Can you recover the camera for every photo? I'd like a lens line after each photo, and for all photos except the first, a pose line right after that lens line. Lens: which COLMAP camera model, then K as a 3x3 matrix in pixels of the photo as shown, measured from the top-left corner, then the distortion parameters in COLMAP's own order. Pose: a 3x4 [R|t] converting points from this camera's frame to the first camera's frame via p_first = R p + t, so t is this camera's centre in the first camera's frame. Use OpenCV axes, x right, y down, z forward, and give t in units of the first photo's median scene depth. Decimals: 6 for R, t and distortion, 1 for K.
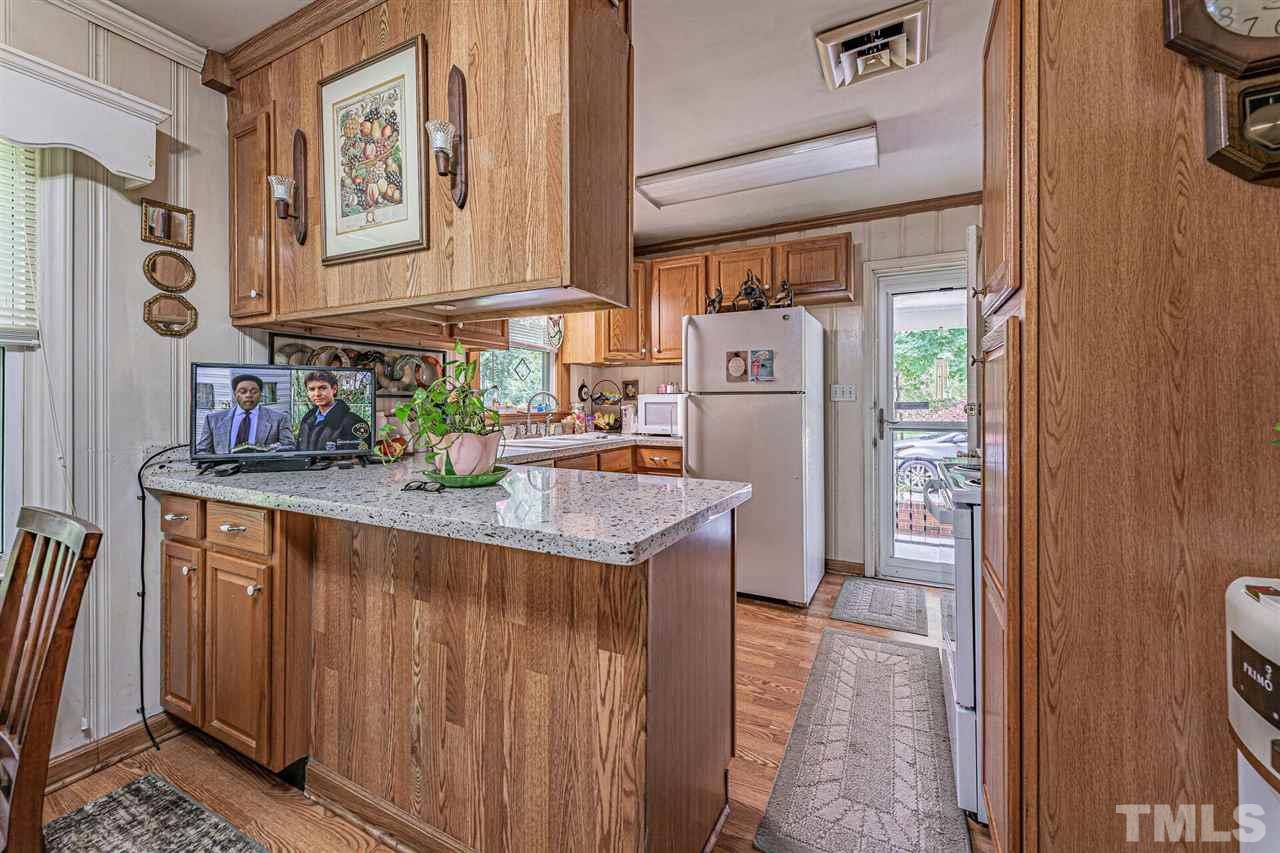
lens RADIAL K [[511.3, 0, 633.1], [0, 511.3, 399.6], [0, 0, 1]] dist [0.000433, -0.000989]
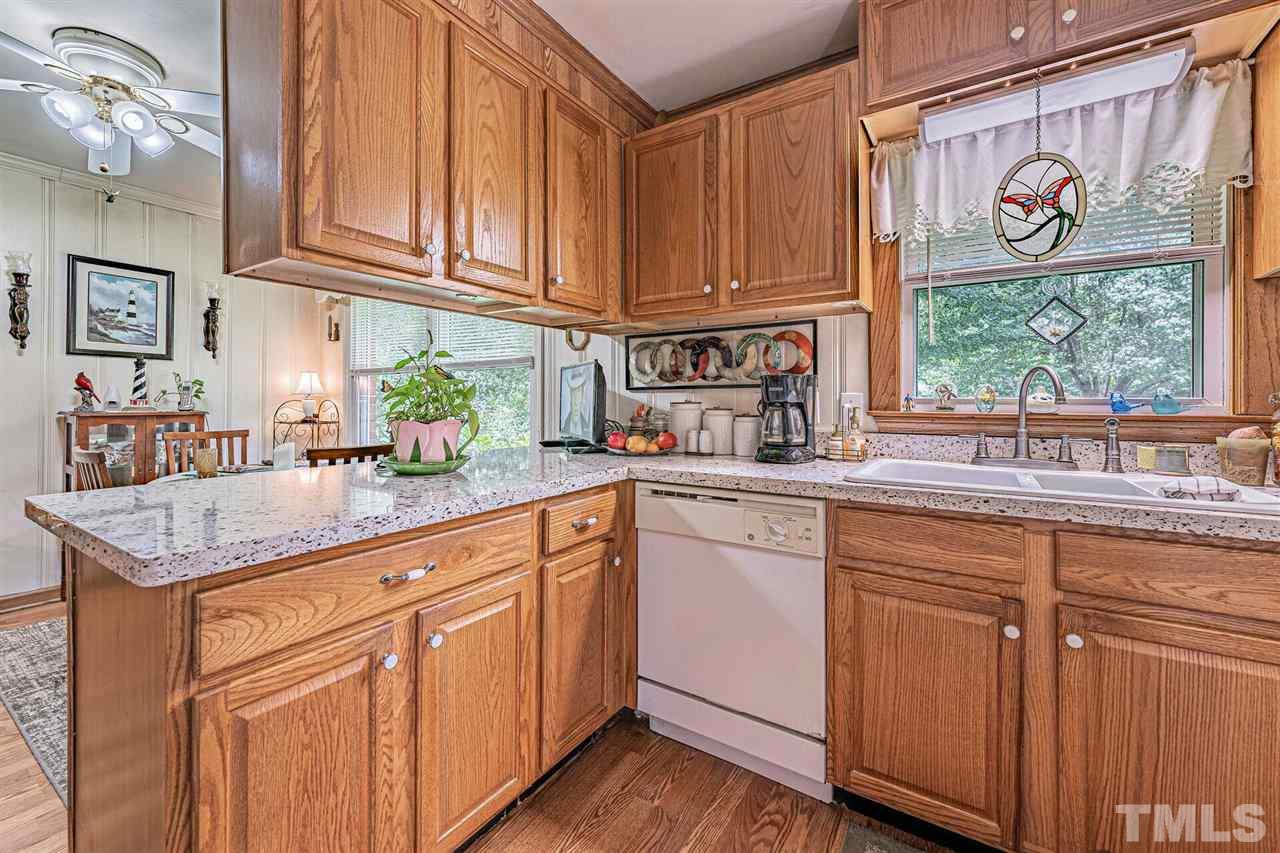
lens RADIAL K [[511.3, 0, 637.0], [0, 511.3, 404.3], [0, 0, 1]] dist [0.000433, -0.000989]
pose [[-0.090339, 0.002738, -0.995907, 0.573005], [0.003756, 0.999990, 0.002409, 0.028934], [0.995904, -0.003523, -0.090348, 1.369945]]
